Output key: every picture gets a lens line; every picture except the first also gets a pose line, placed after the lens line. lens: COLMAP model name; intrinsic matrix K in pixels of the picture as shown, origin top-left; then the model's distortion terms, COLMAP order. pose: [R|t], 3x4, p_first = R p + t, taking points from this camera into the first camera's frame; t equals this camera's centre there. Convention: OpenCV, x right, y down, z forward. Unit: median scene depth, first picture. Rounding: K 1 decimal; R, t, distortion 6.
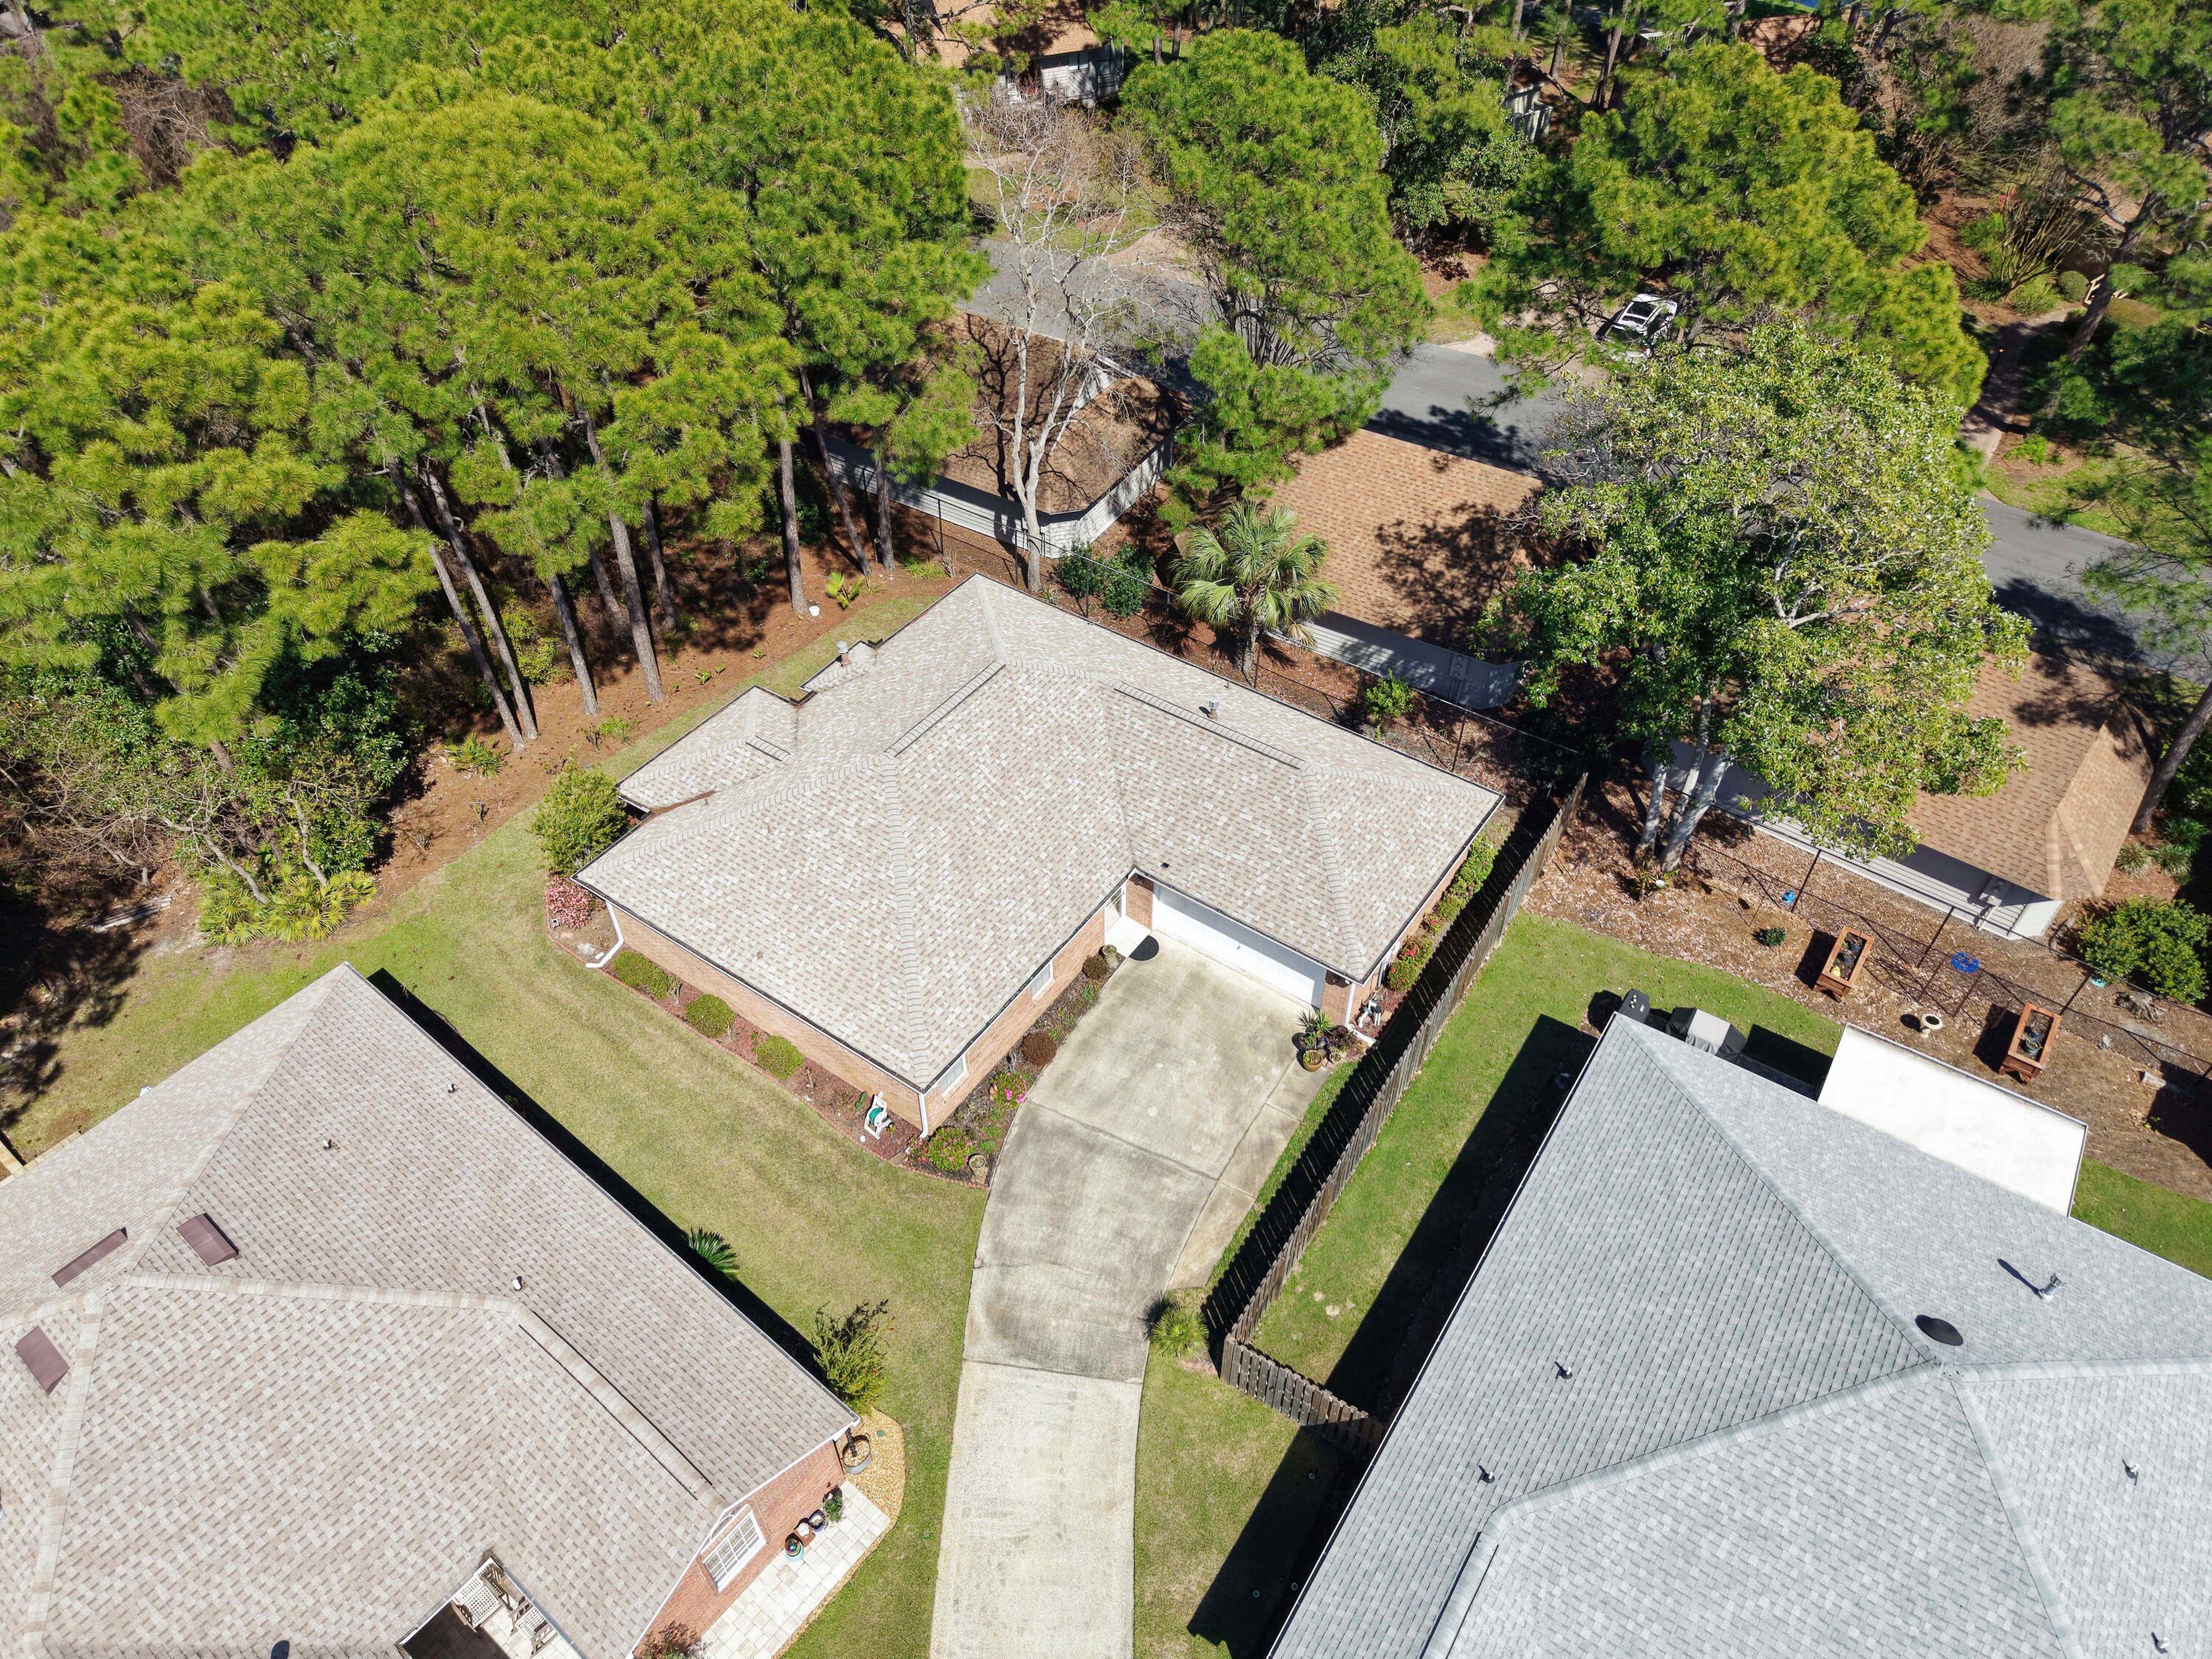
lens RADIAL K [[1488.7, 0, 1101.7], [0, 1488.7, 827.6], [0, 0, 1]] dist [0.058401, -0.059959]
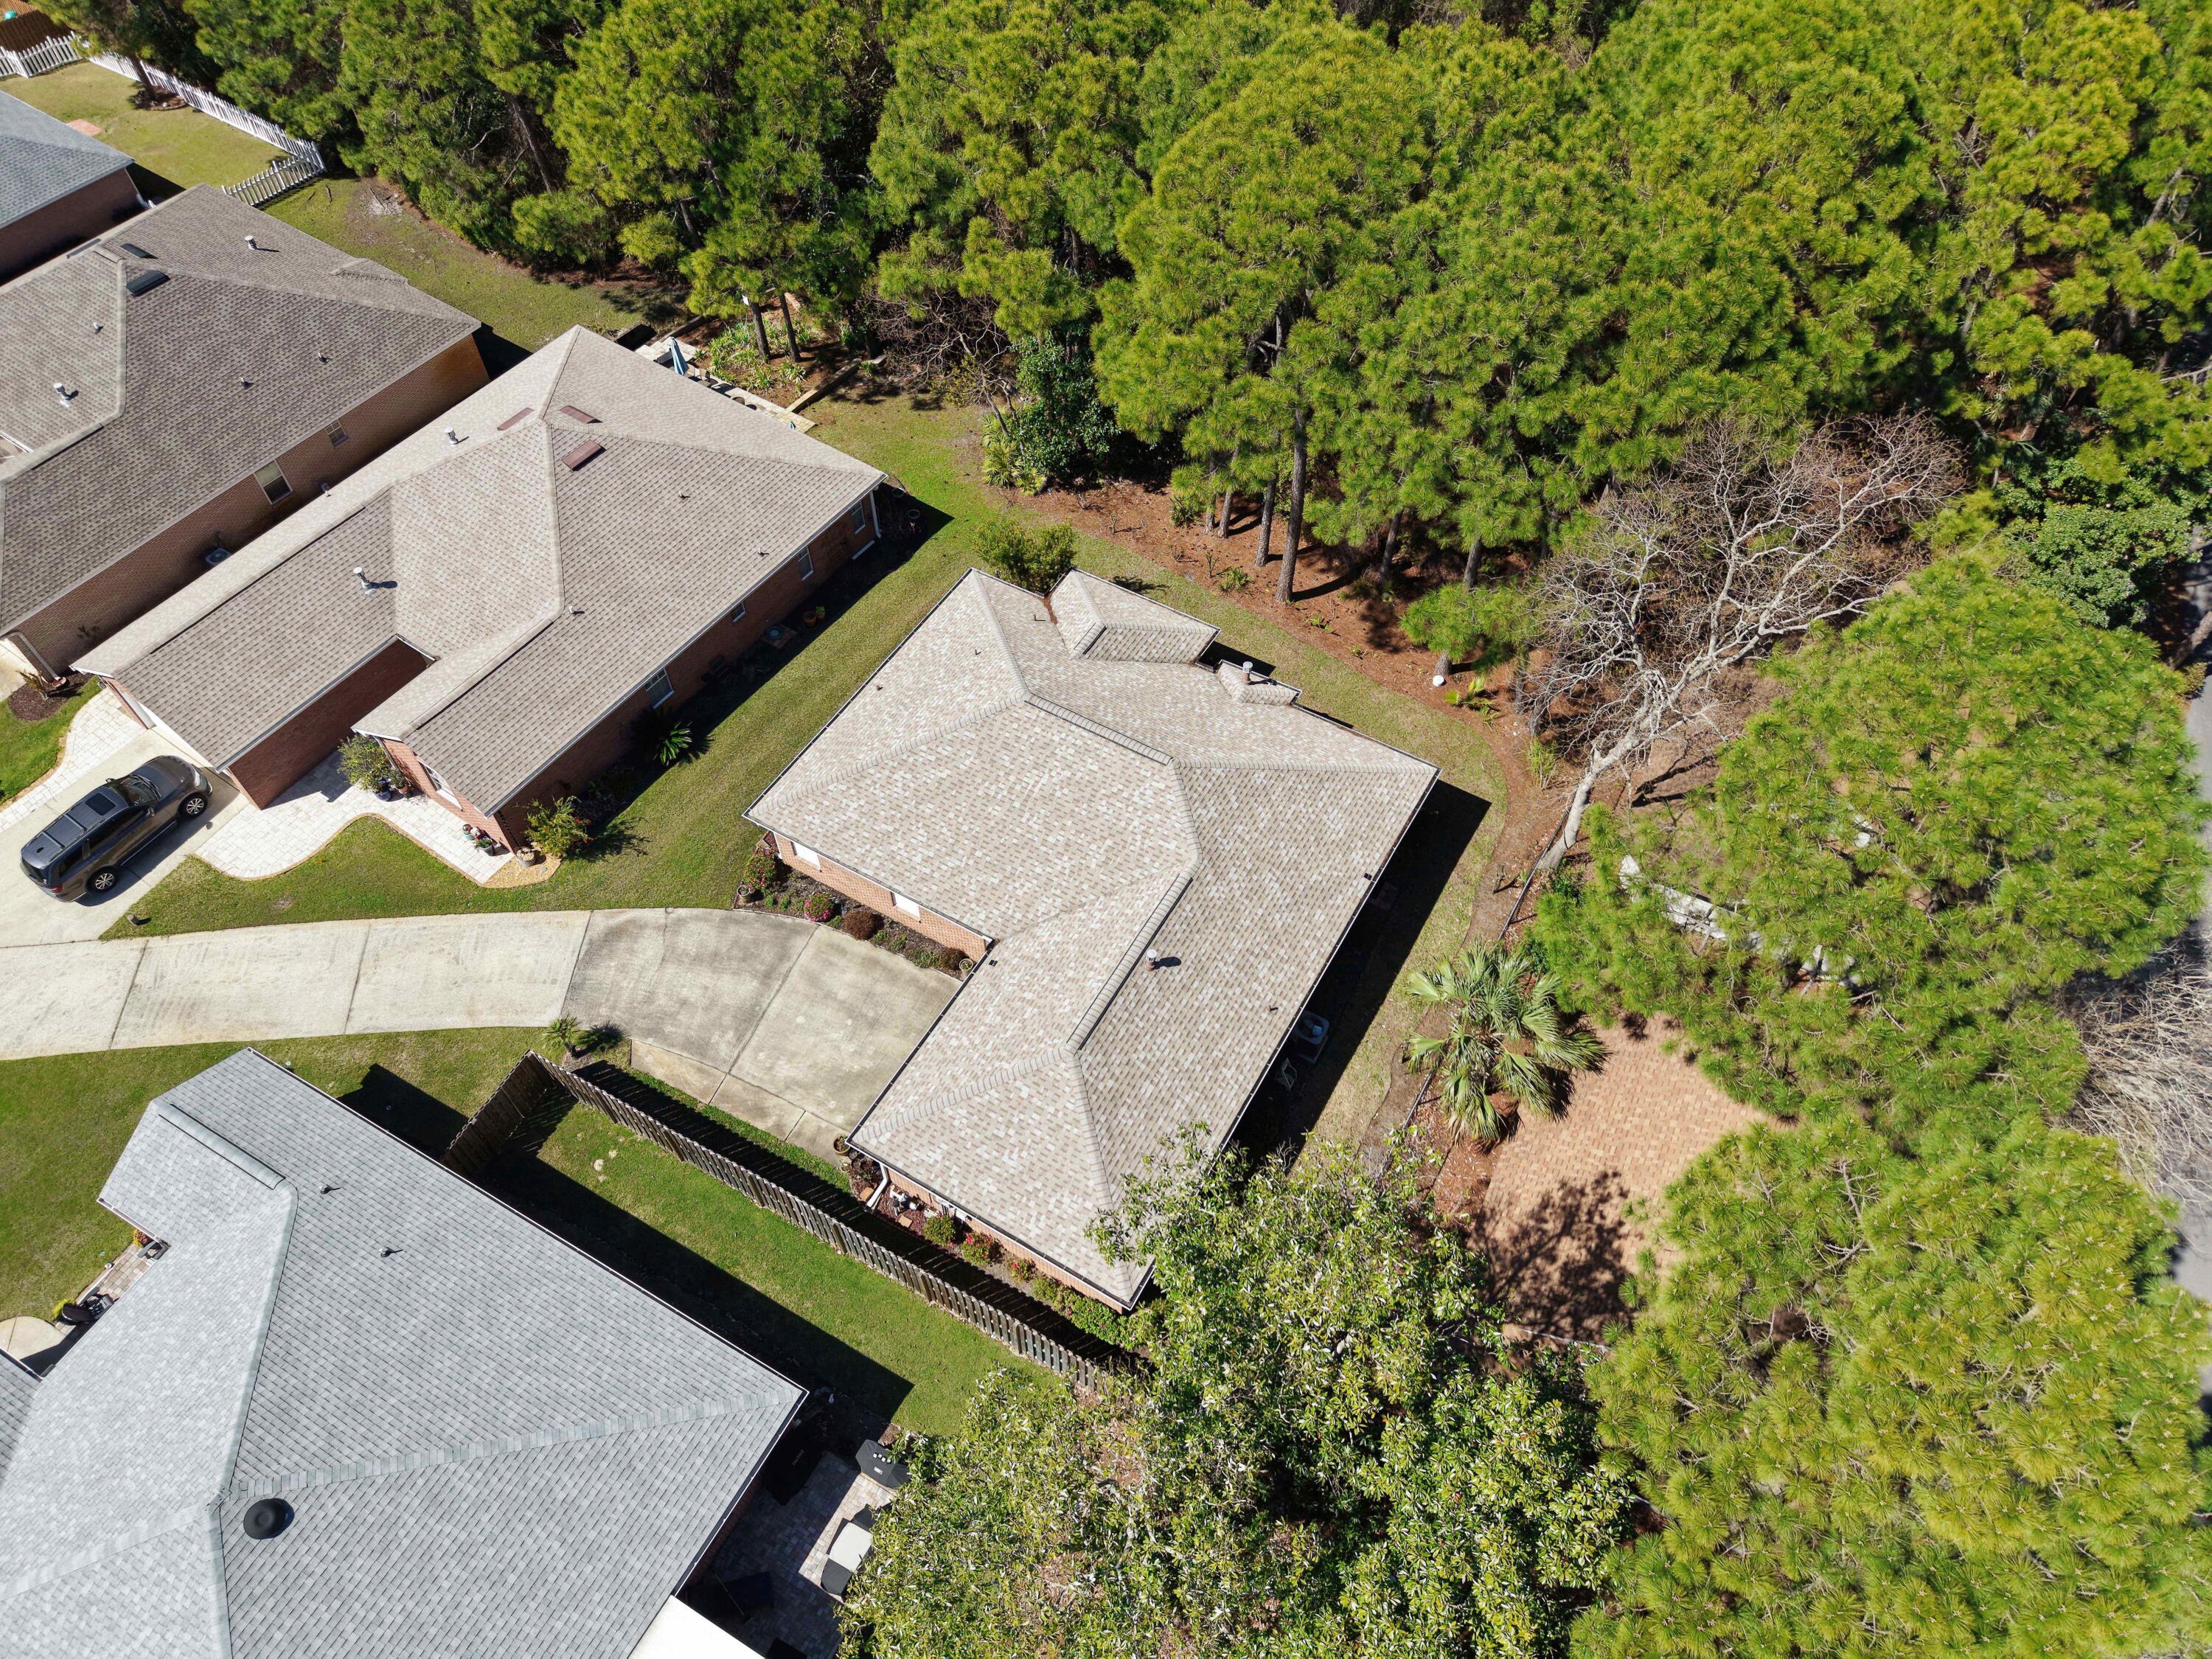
lens RADIAL K [[1488.7, 0, 1101.7], [0, 1488.7, 827.6], [0, 0, 1]] dist [0.058401, -0.059959]
pose [[0.079381, 0.805120, -0.587776, 0.586688], [-0.697960, 0.465877, 0.543885, -0.639408], [0.711724, 0.367070, 0.598923, 0.410335]]
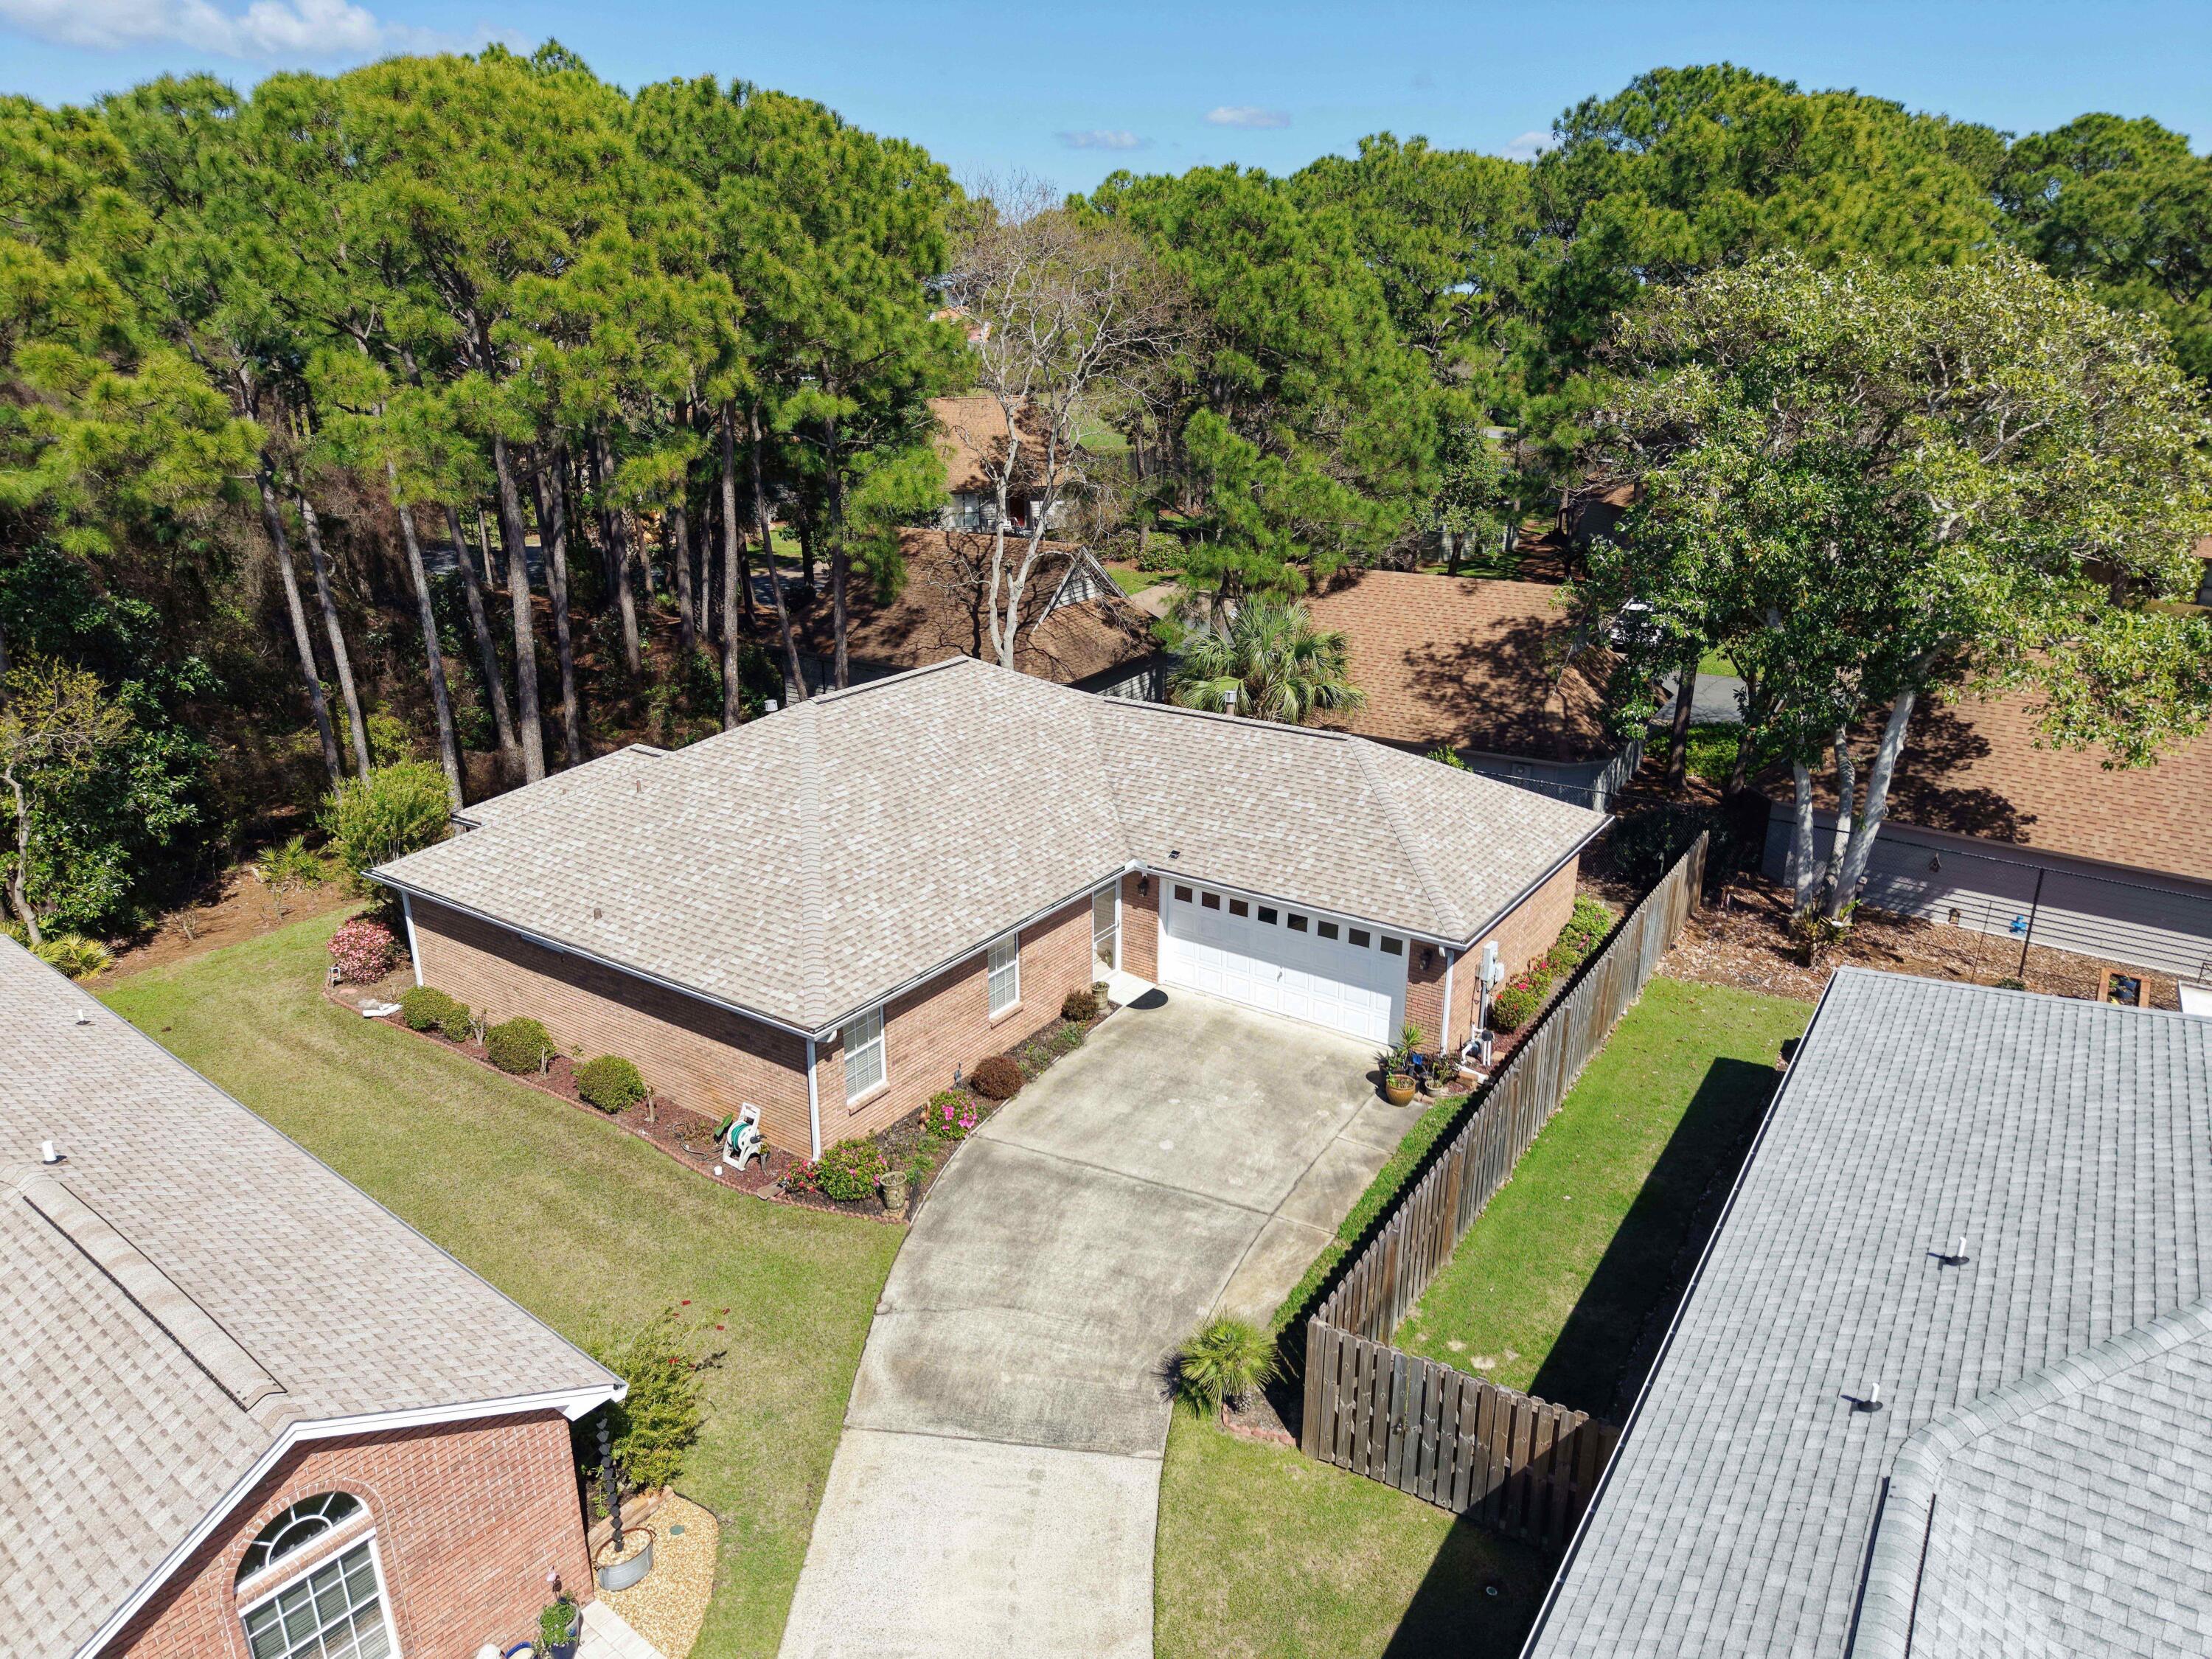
lens RADIAL K [[1481.1, 0, 1106.0], [0, 1481.1, 829.5], [0, 0, 1]] dist [0.028286, -0.018326]
pose [[0.999926, -0.001055, 0.012156, -0.000300], [0.006140, 0.904420, -0.426600, 0.332356], [-0.010544, 0.426643, 0.904359, 0.337278]]
